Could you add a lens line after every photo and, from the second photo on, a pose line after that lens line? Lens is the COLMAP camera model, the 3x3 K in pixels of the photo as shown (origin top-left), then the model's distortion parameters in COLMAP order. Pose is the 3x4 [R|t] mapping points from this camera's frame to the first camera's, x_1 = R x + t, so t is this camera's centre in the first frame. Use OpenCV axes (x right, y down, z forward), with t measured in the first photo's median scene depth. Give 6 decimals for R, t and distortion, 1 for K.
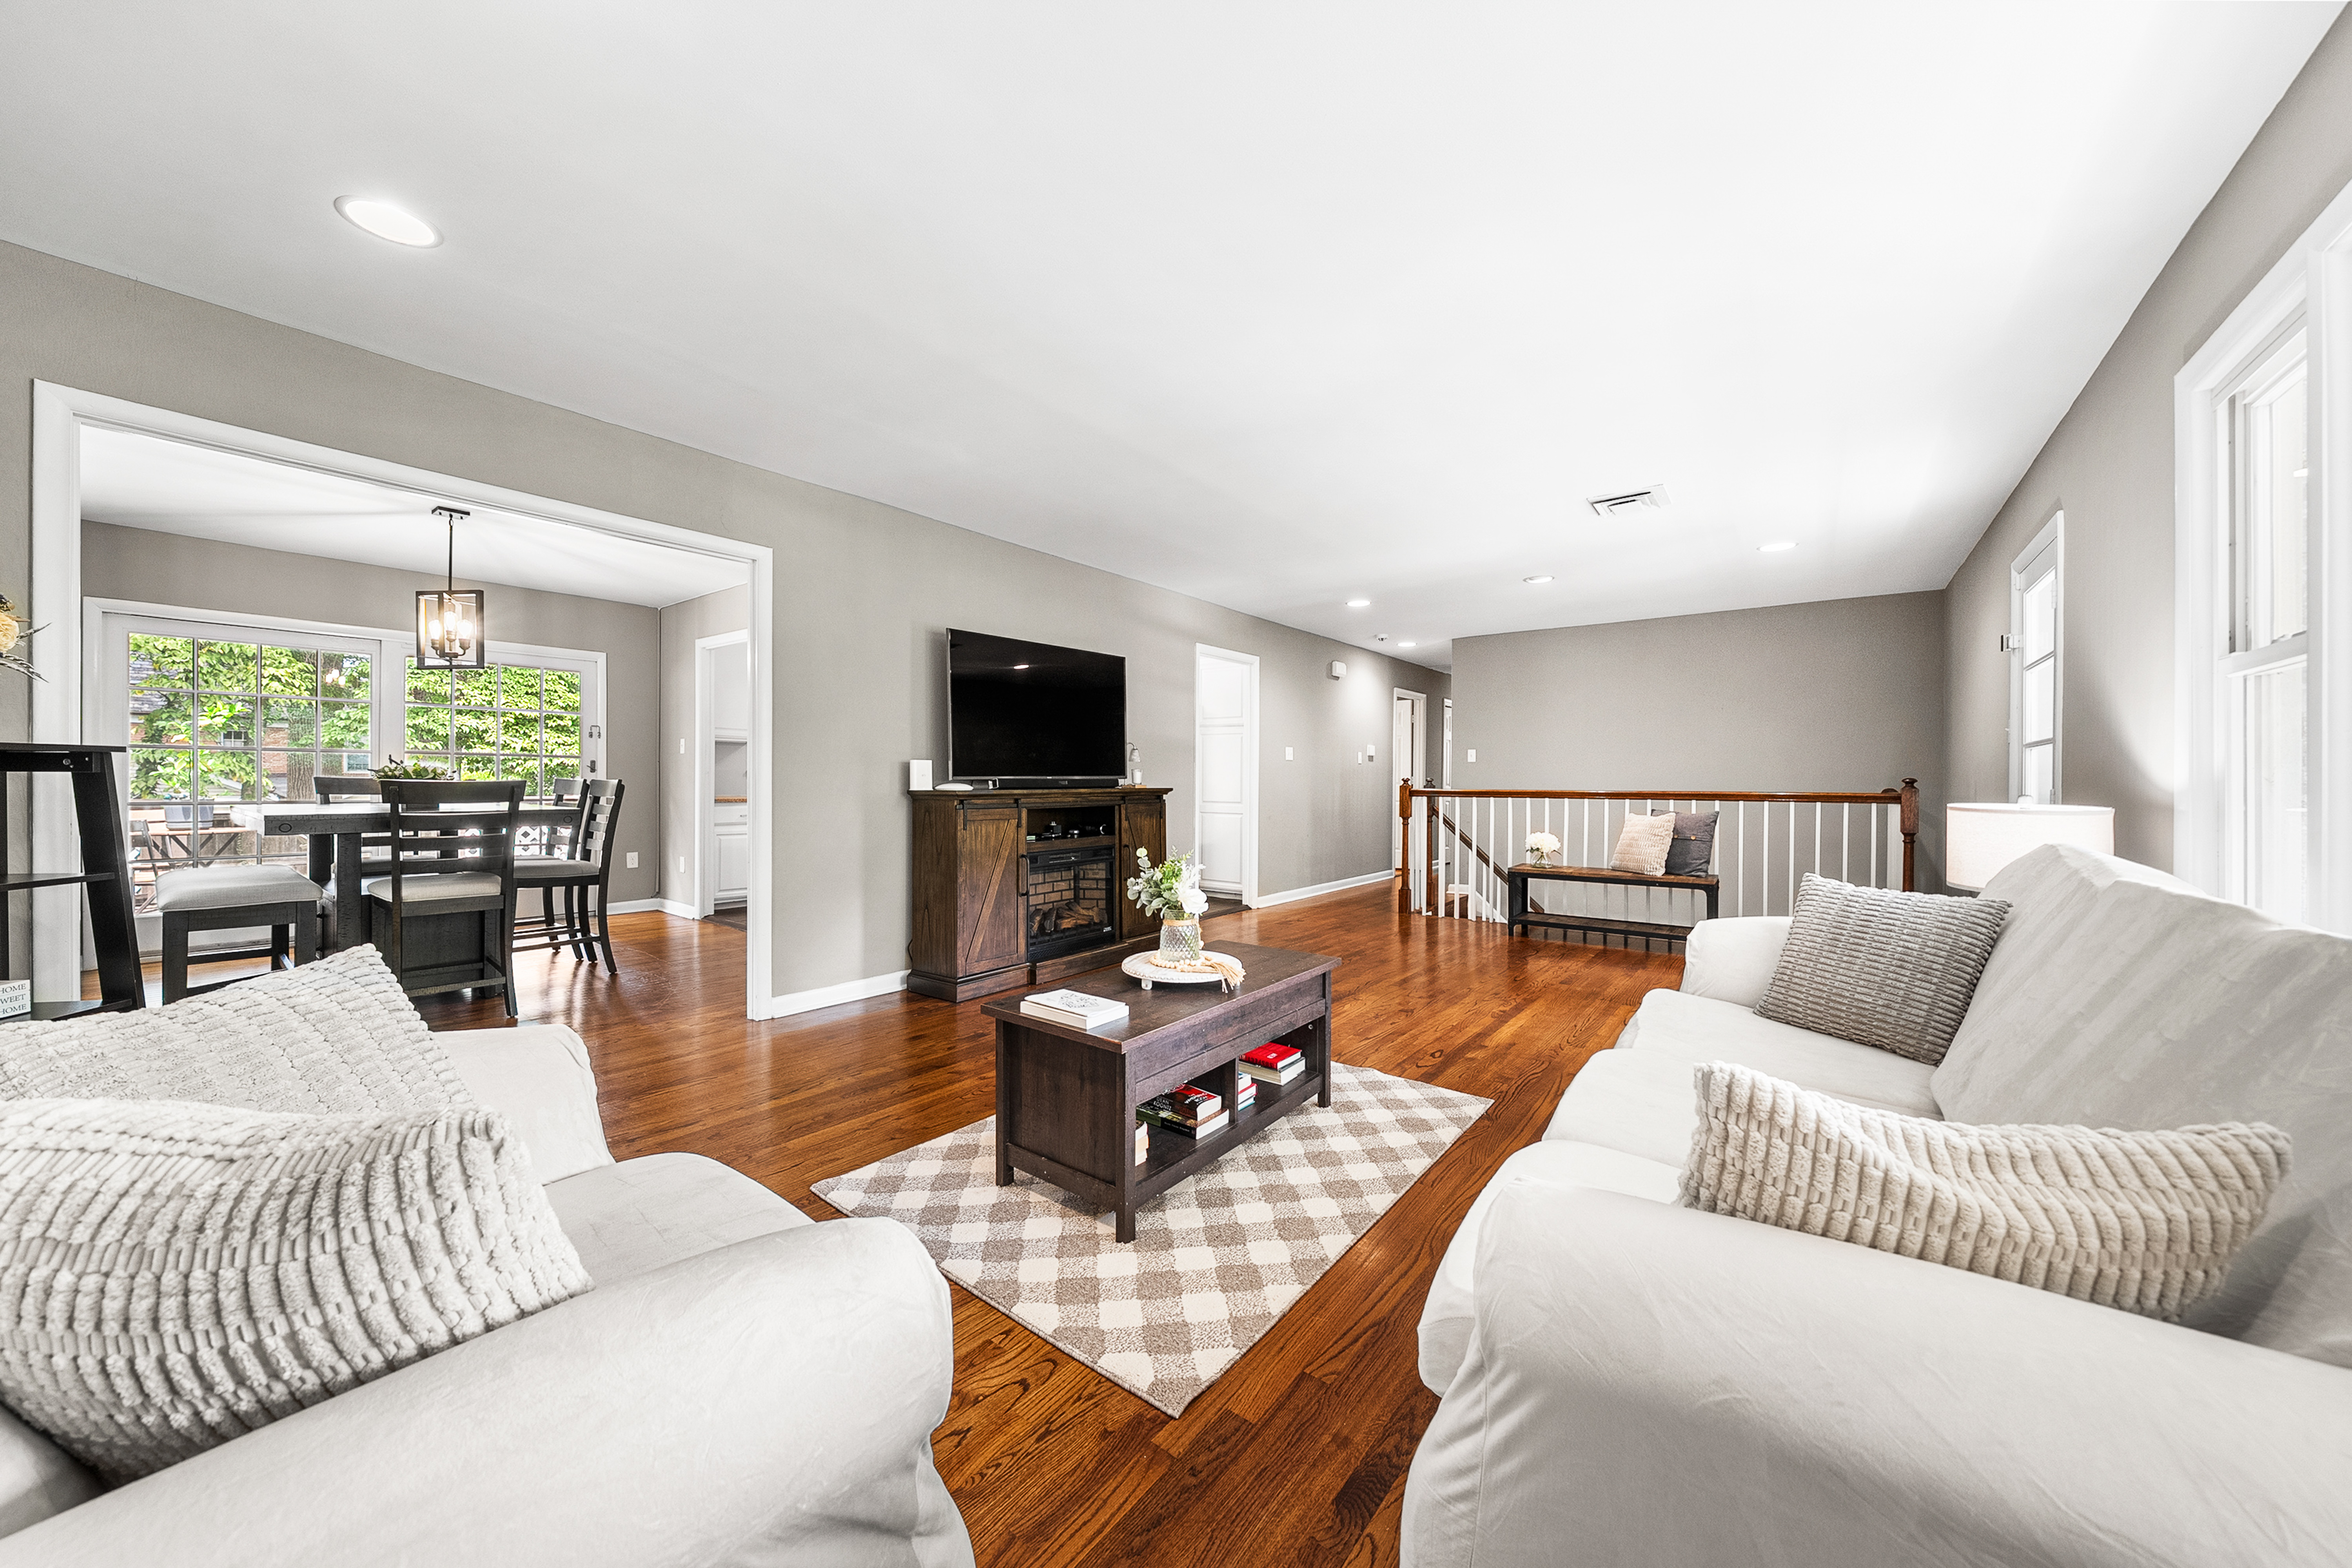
lens RADIAL K [[812.3, 0, 1128.0], [0, 812.3, 786.6], [0, 0, 1]] dist [-0.003717, -0.000119]
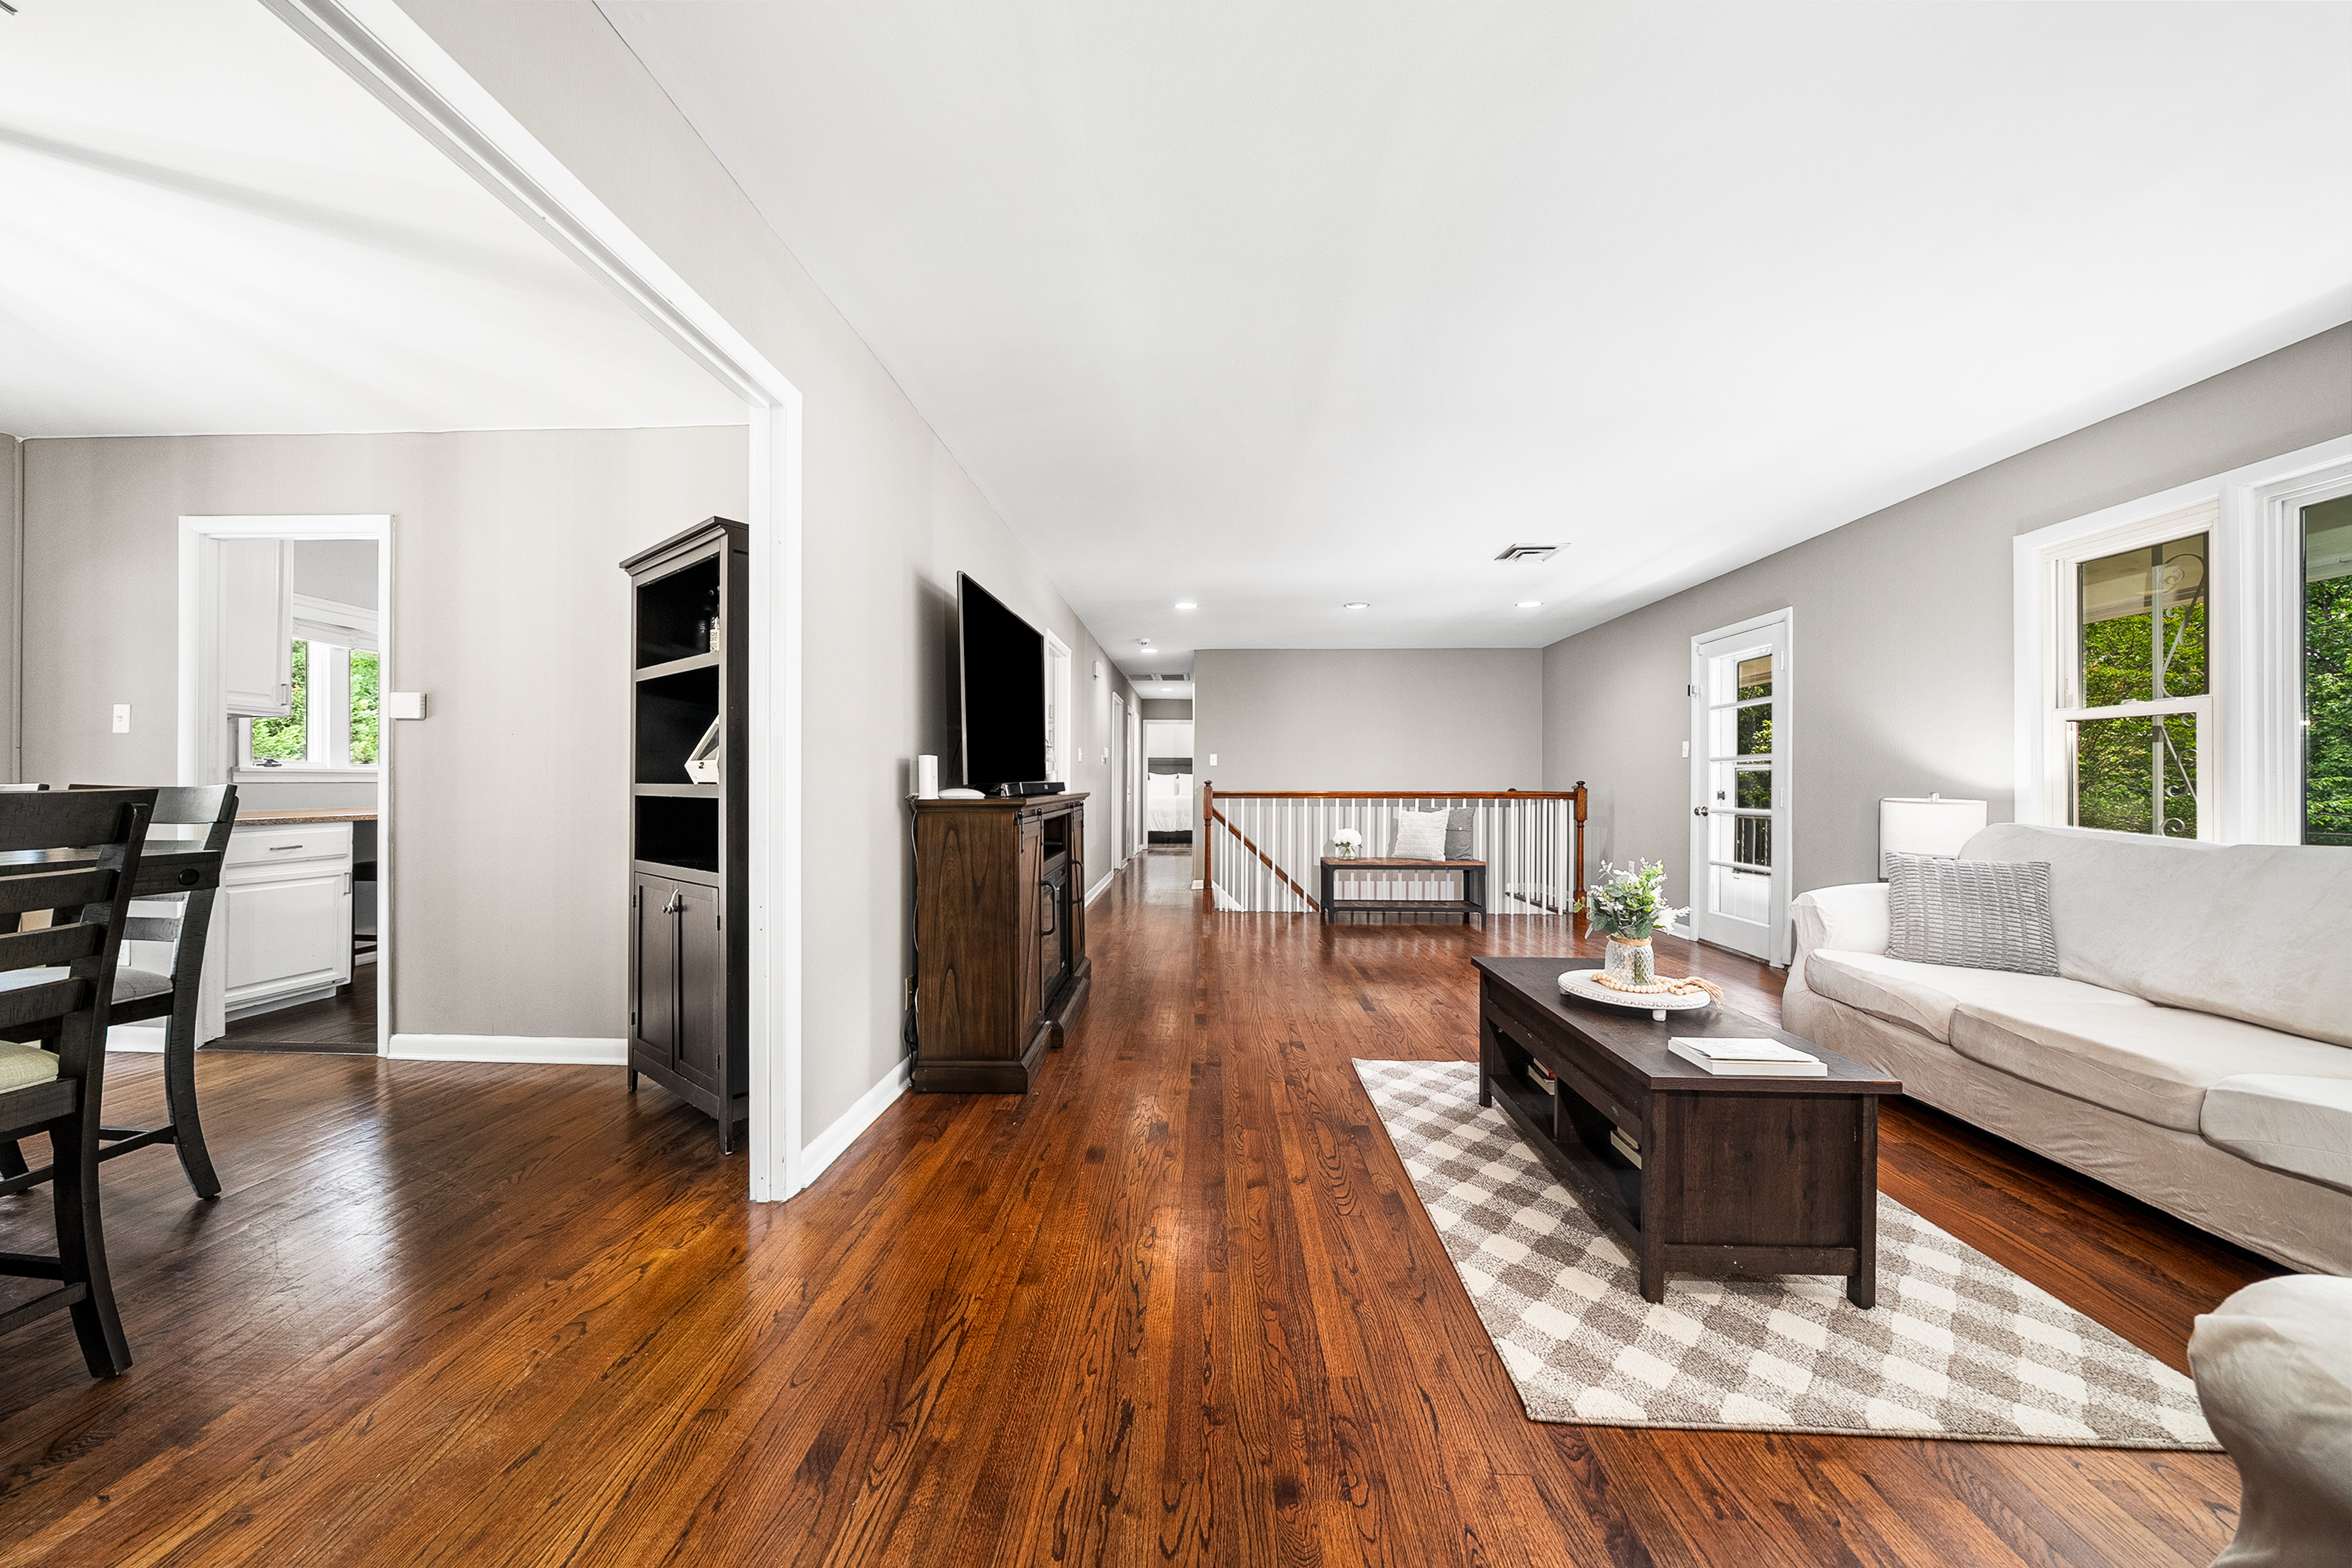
lens RADIAL K [[812.3, 0, 1167.2], [0, 812.3, 778.4], [0, 0, 1]] dist [-0.003717, -0.000119]
pose [[0.809930, 0.002314, 0.586522, -0.493522], [0.004189, 0.999944, -0.009728, -0.005165], [-0.586511, 0.010336, 0.809875, 0.312394]]
